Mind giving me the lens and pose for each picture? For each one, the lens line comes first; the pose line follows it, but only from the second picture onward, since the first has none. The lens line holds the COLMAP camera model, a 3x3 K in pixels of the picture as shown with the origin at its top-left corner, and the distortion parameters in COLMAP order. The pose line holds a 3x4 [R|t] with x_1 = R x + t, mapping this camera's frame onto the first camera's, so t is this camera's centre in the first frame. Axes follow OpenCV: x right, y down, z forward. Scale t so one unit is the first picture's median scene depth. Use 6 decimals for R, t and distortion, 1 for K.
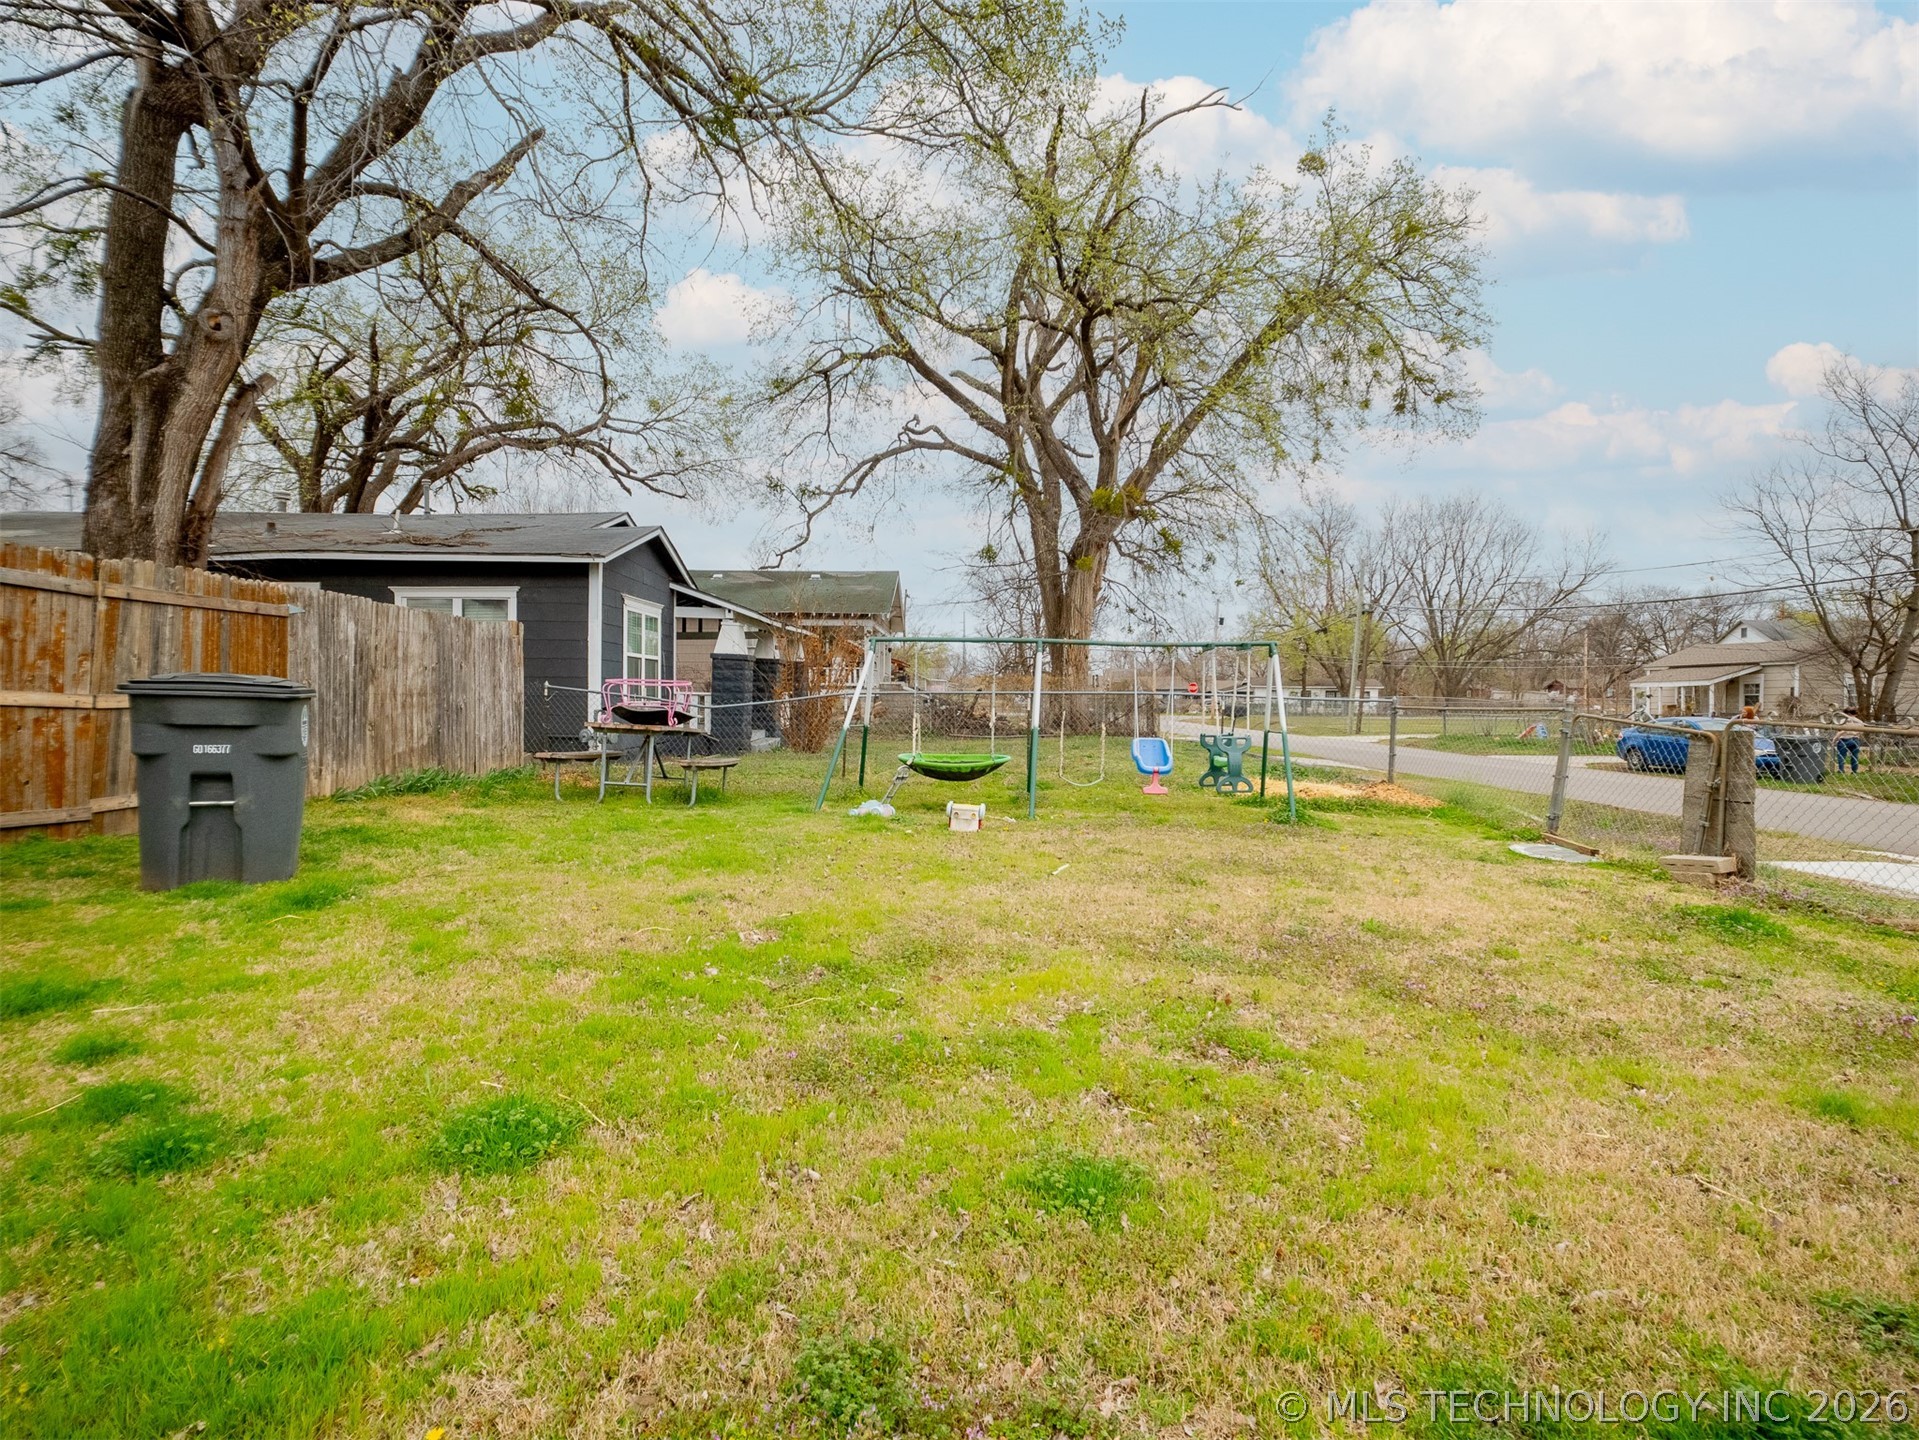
lens RADIAL K [[930.8, 0, 963.6], [0, 930.8, 712.4], [0, 0, 1]] dist [-0.027964, 0.011261]
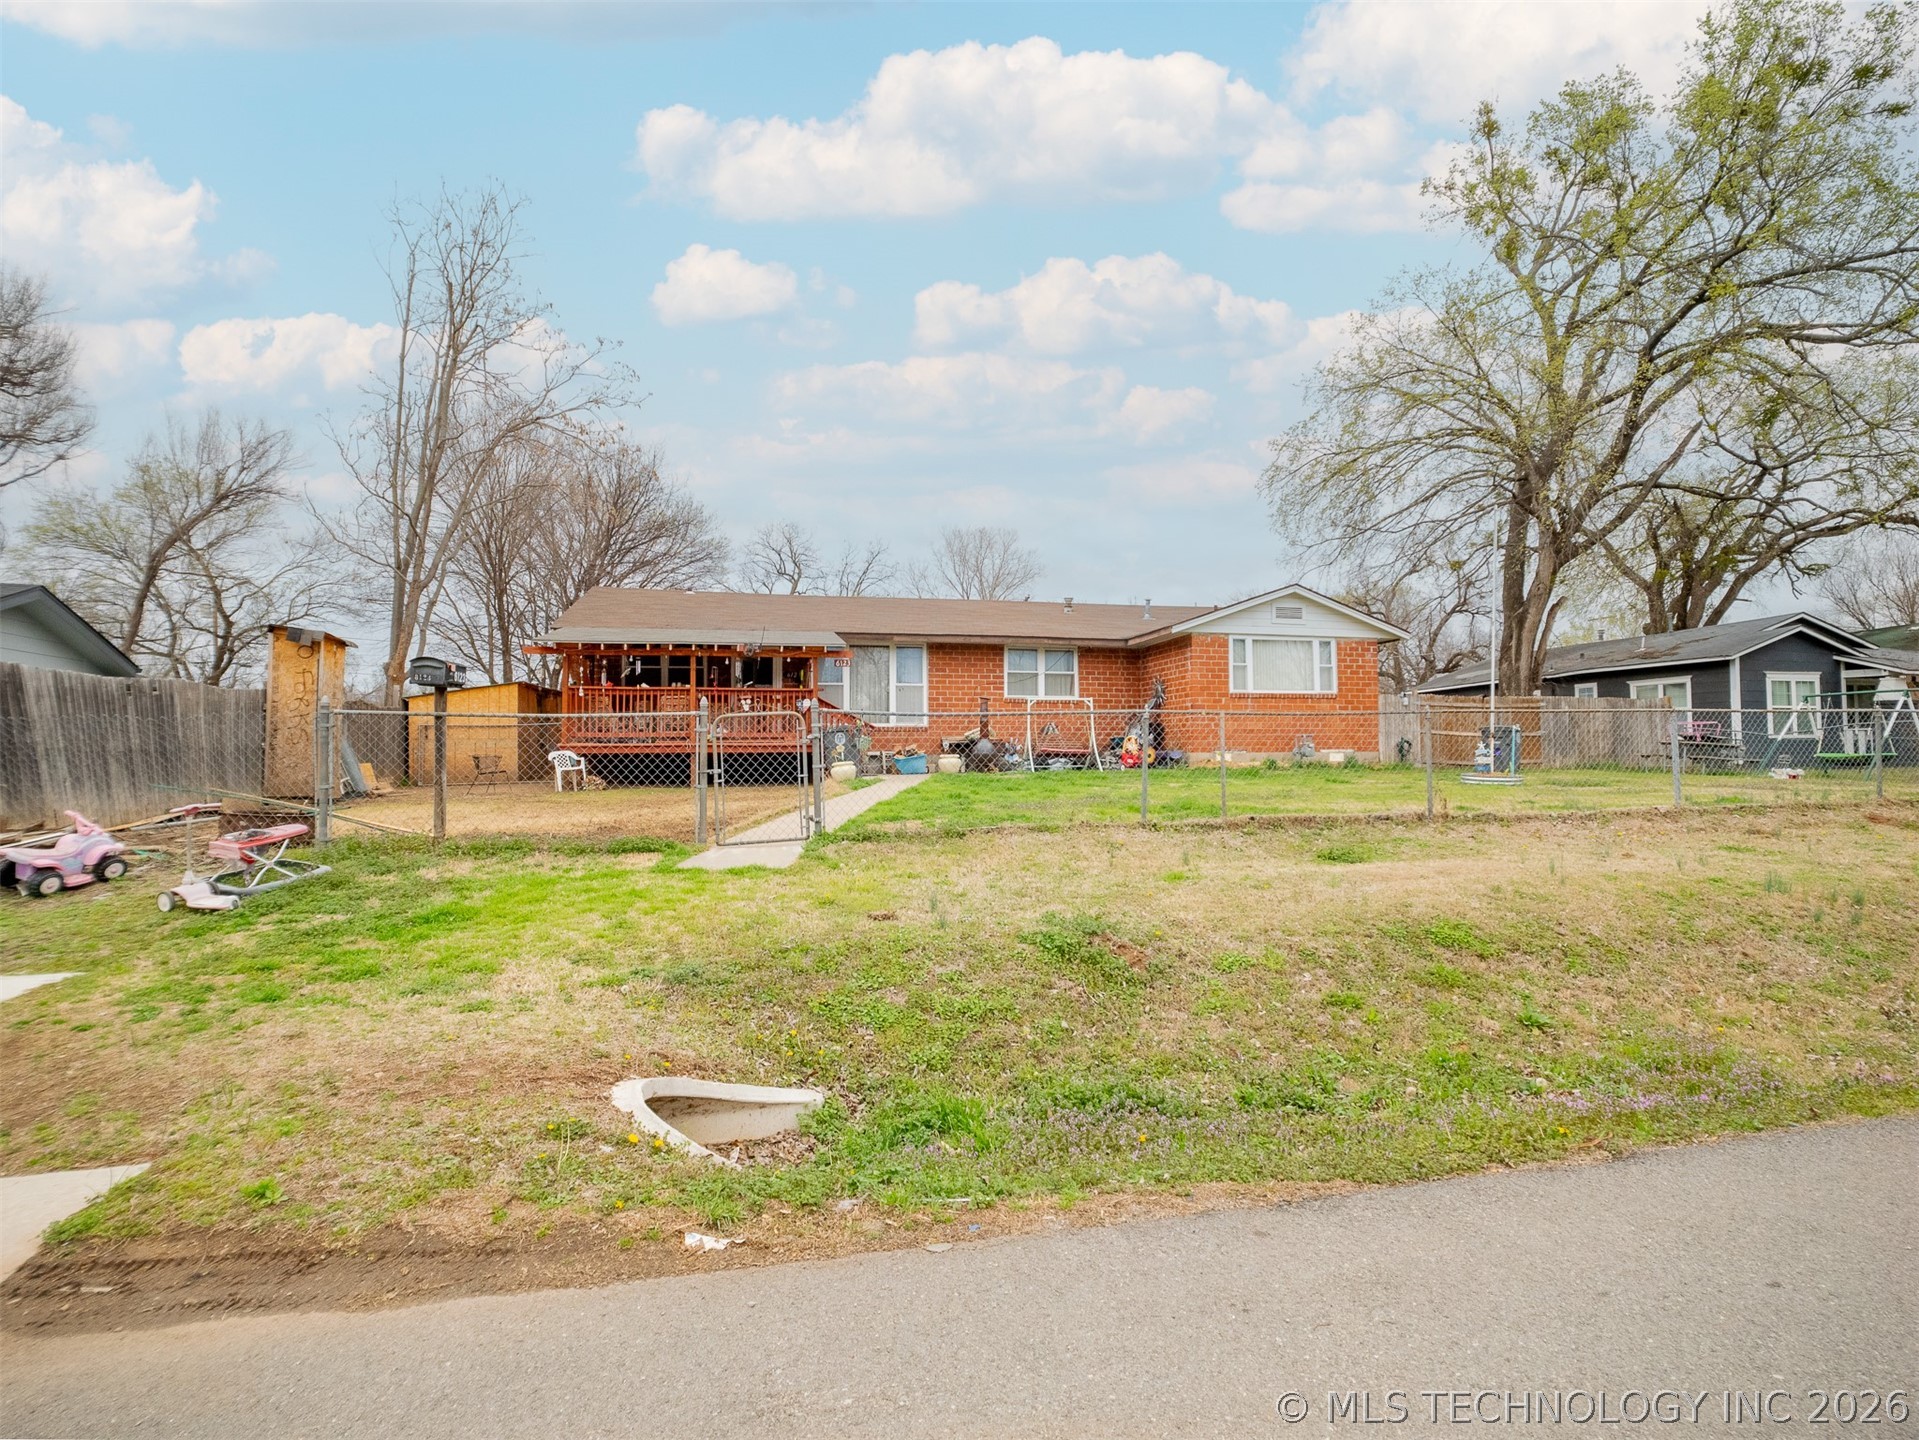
lens RADIAL K [[930.8, 0, 961.5], [0, 930.8, 724.1], [0, 0, 1]] dist [-0.027964, 0.011261]
pose [[0.224111, -0.048671, -0.973348, 1.189616], [-0.006946, 0.998647, -0.051535, 0.081675], [0.974539, 0.018310, 0.223470, -1.026239]]
